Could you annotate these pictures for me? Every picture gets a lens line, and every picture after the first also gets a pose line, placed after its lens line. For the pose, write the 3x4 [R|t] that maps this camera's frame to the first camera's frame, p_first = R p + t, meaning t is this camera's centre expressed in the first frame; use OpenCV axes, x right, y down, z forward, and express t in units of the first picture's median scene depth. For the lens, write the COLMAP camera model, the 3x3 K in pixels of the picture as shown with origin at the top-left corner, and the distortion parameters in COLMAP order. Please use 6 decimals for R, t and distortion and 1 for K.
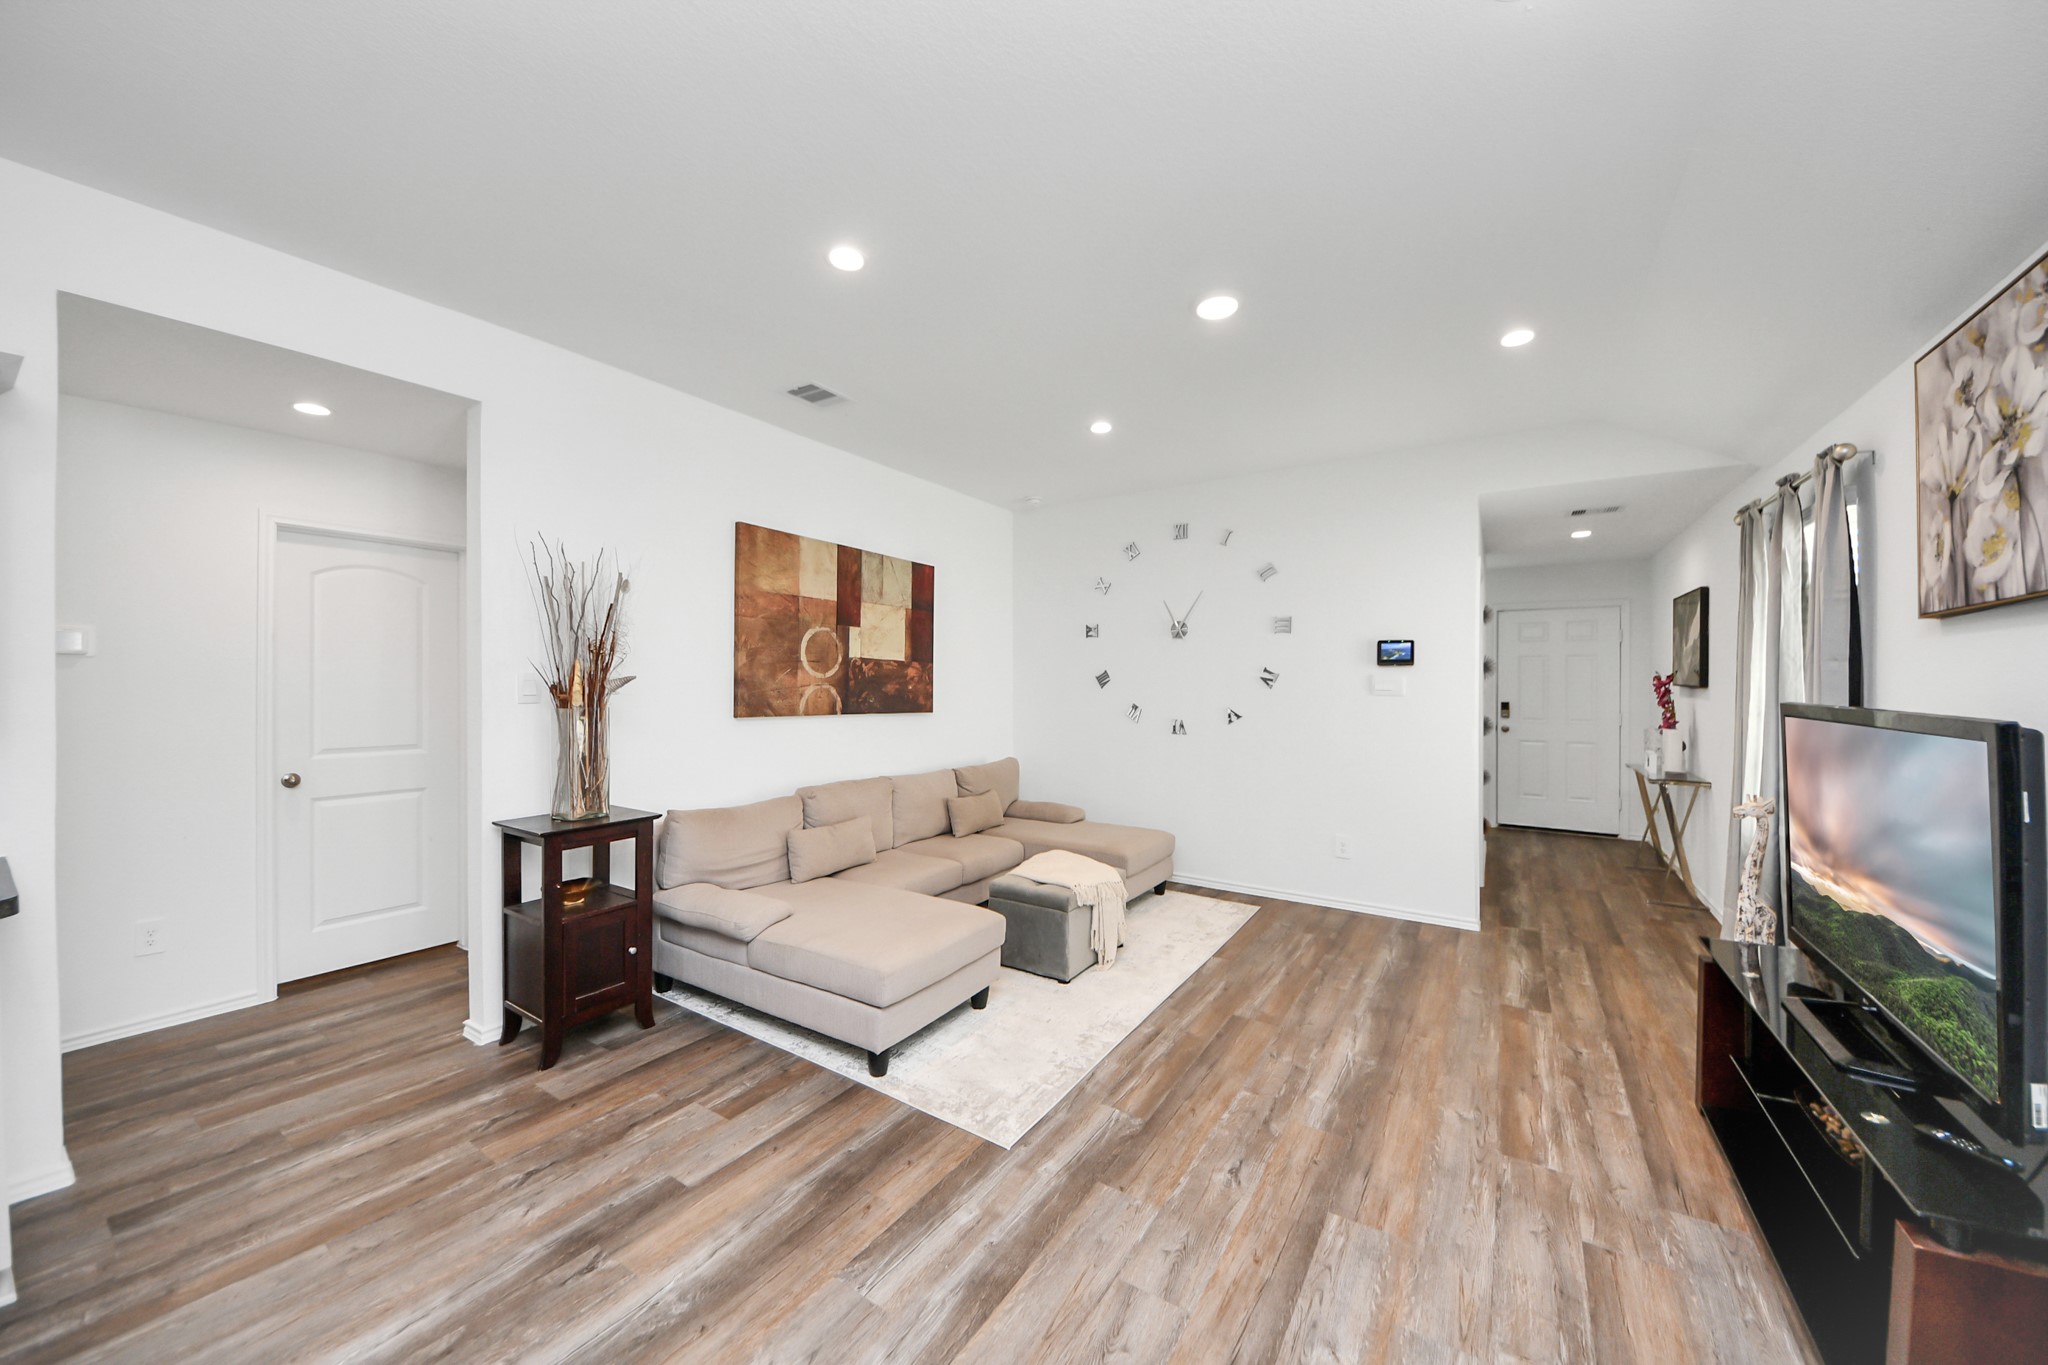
lens RADIAL K [[730.6, 0, 1024.0], [0, 730.6, 682.5], [0, 0, 1]] dist [-0.001049, -0.000067]
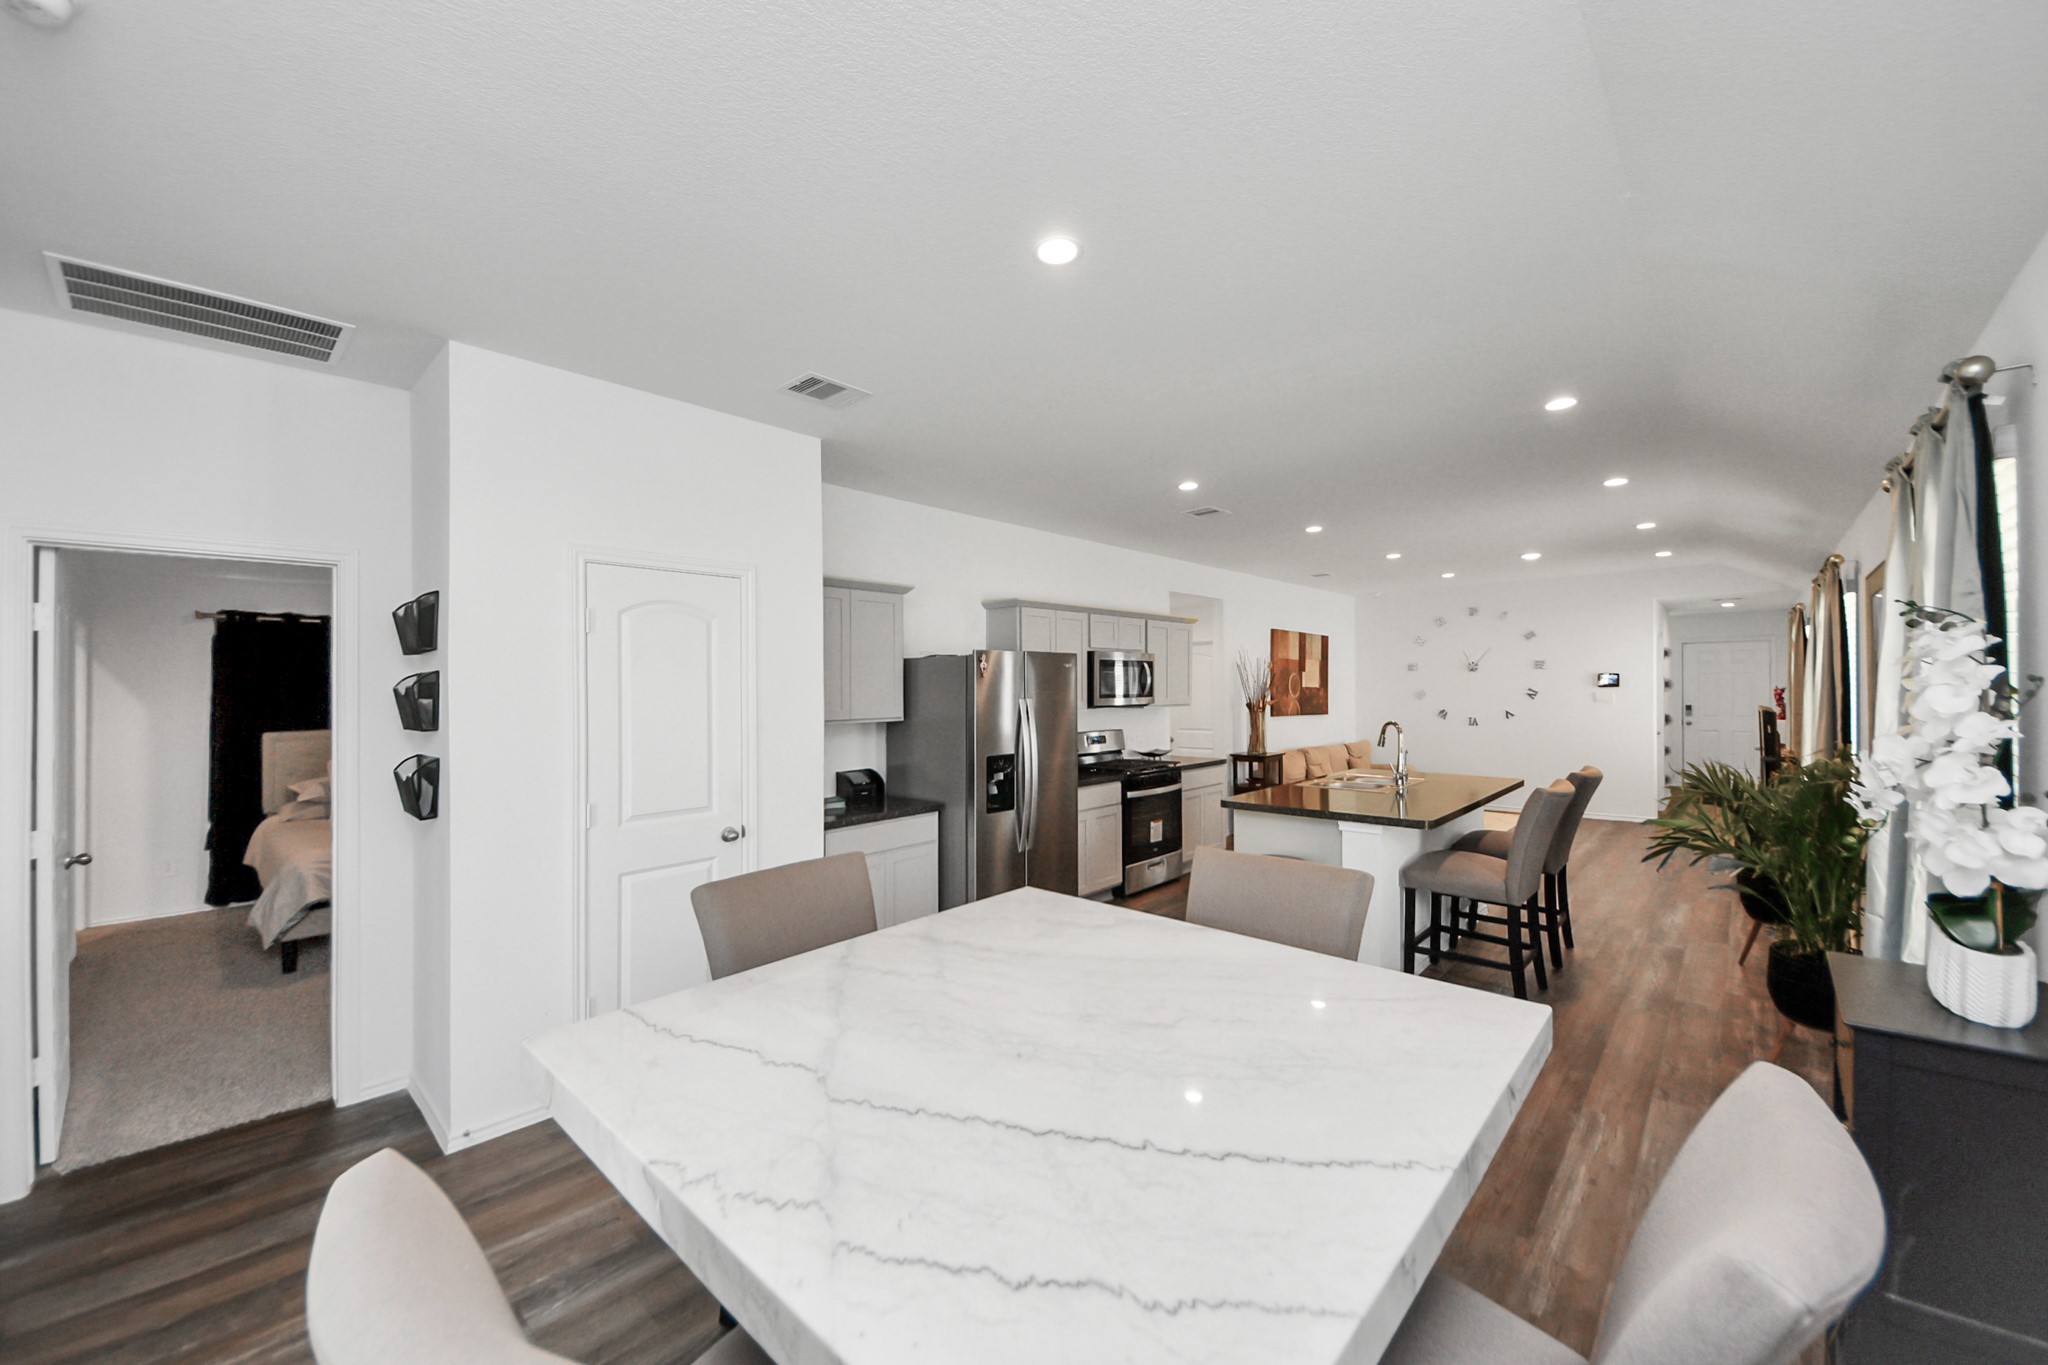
lens RADIAL K [[766.4, 0, 1024.0], [0, 766.4, 682.5], [0, 0, 1]] dist [0.000916, 0.000077]
pose [[0.983190, -0.018901, -0.181602, -0.794832], [0.016796, 0.999773, -0.013122, -0.043776], [0.181809, 0.009851, 0.983285, -1.562545]]
